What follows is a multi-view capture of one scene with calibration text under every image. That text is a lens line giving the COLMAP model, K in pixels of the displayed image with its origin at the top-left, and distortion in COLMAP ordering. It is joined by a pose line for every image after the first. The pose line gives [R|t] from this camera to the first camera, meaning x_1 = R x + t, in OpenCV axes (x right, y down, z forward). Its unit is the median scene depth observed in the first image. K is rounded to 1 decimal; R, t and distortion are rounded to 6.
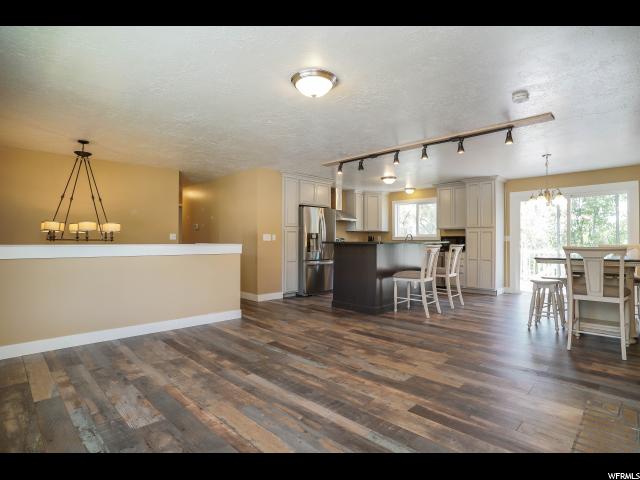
lens RADIAL K [[335.5, 0, 315.0], [0, 335.5, 239.8], [0, 0, 1]] dist [-0.075750, 0.040472]
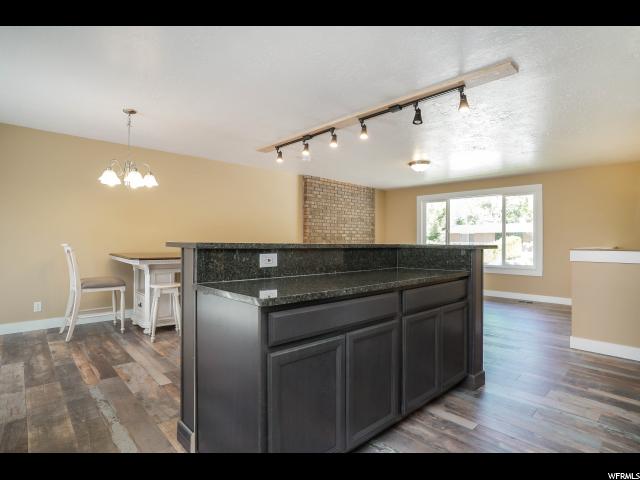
lens RADIAL K [[335.5, 0, 315.0], [0, 335.5, 239.8], [0, 0, 1]] dist [-0.075750, 0.040472]
pose [[-0.999401, -0.010556, 0.032971, 0.421909], [-0.010829, 0.999909, -0.008105, 0.008995], [-0.032882, -0.008457, -0.999423, 2.257208]]
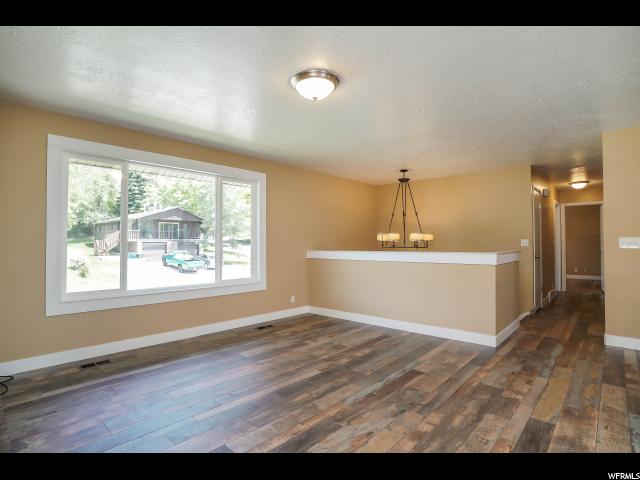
lens RADIAL K [[335.5, 0, 315.0], [0, 335.5, 239.8], [0, 0, 1]] dist [-0.075750, 0.040472]
pose [[0.041829, -0.017071, -0.998979, 0.691010], [0.007006, 0.999834, -0.016792, -0.010198], [0.999100, -0.006297, 0.041942, 0.707493]]
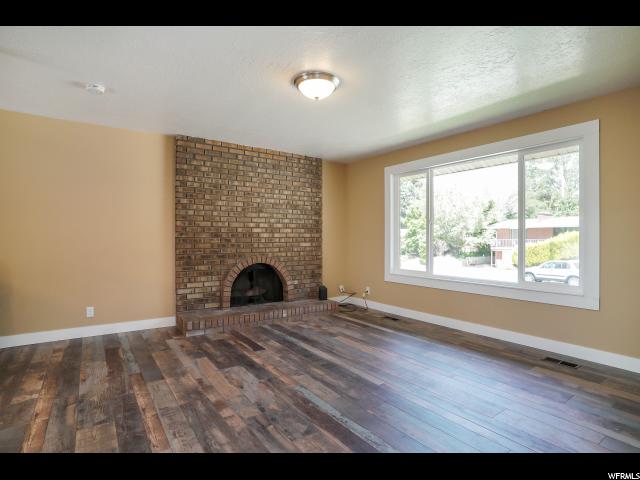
lens RADIAL K [[335.5, 0, 315.0], [0, 335.5, 239.8], [0, 0, 1]] dist [-0.075750, 0.040472]
pose [[-0.984789, -0.005373, 0.173674, -0.128992], [-0.005360, 0.999985, 0.000546, -0.001240], [-0.173674, -0.000393, -0.984803, 1.469610]]
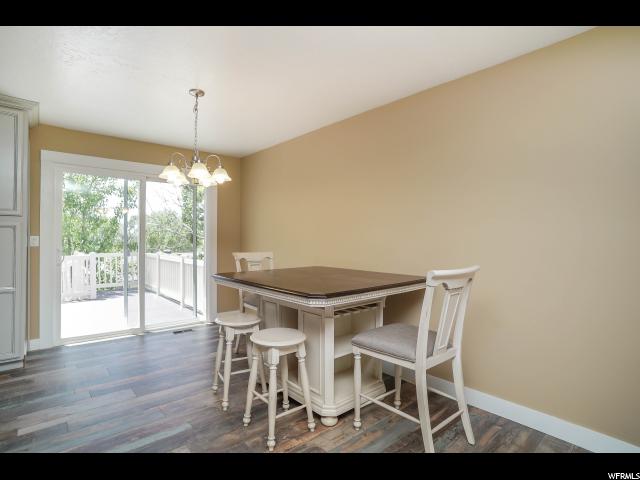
lens RADIAL K [[335.5, 0, 315.0], [0, 335.5, 239.8], [0, 0, 1]] dist [-0.075750, 0.040472]
pose [[0.075000, -0.001086, 0.997183, 0.243920], [-0.008784, 0.999960, 0.001749, -0.021513], [-0.997145, -0.008891, 0.074987, 1.035358]]
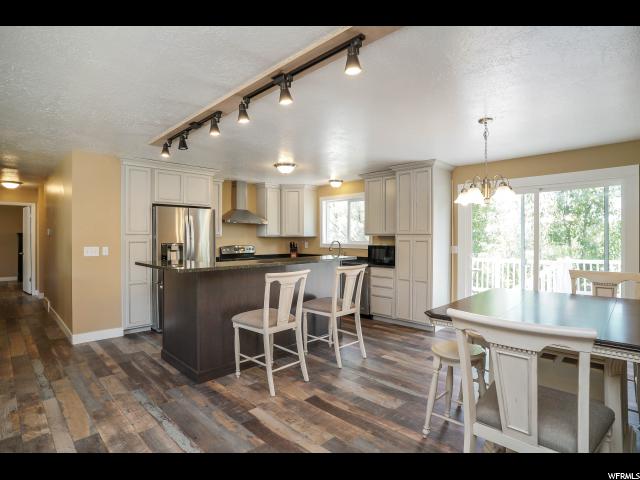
lens RADIAL K [[335.5, 0, 315.0], [0, 335.5, 239.8], [0, 0, 1]] dist [-0.075750, 0.040472]
pose [[0.999998, -0.001846, -0.000886, 0.546473], [0.001855, 0.999947, 0.010112, -0.062337], [0.000868, -0.010114, 0.999948, 0.543276]]
